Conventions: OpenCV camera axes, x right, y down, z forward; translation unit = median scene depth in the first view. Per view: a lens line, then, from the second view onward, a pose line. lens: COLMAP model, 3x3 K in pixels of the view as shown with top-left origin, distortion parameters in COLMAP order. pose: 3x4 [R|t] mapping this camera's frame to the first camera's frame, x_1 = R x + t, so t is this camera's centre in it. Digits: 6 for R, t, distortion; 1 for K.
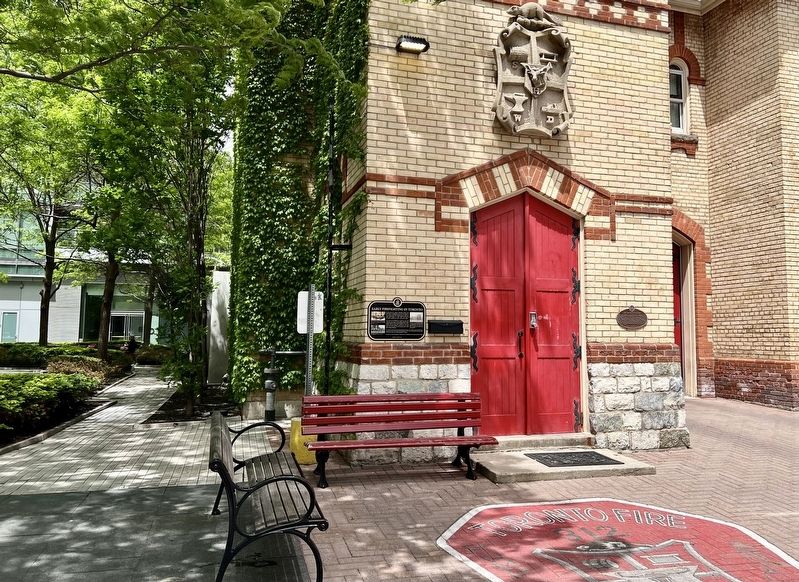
lens RADIAL K [[608.1, 0, 399.5], [0, 608.1, 284.9], [0, 0, 1]] dist [0.014124, 0.001524]
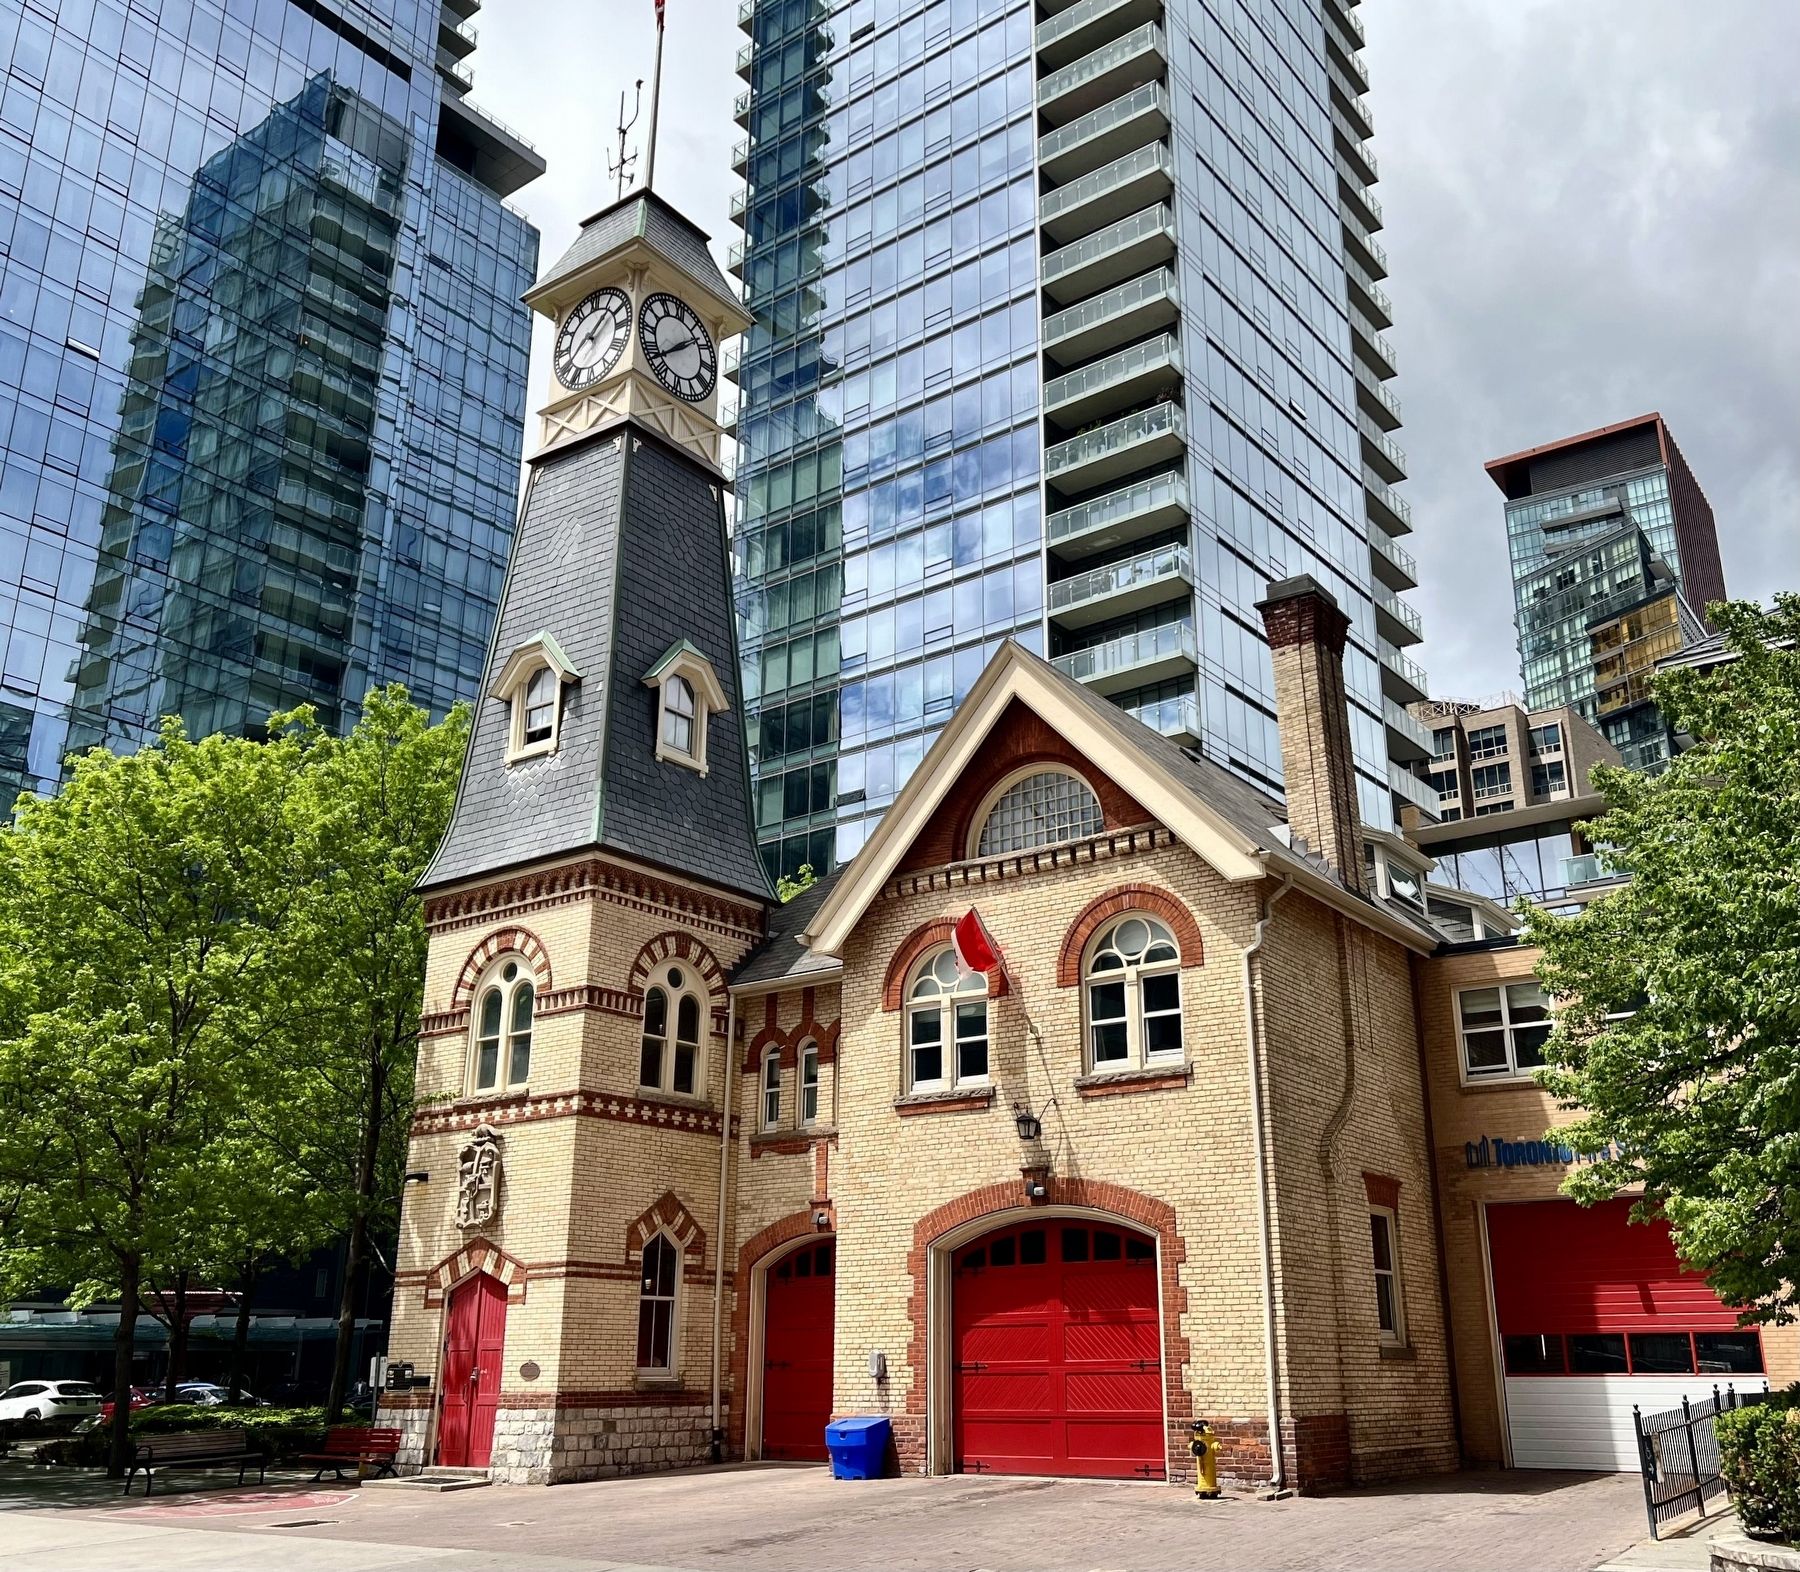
lens RADIAL K [[1727.7, 0, 898.5], [0, 1727.7, 788.6], [0, 0, 1]] dist [0.069379, 0.000000]
pose [[0.603502, -0.262287, -0.752988, 3.933832], [0.073580, 0.958639, -0.274948, -0.048148], [0.793959, 0.110527, 0.597840, -0.665491]]
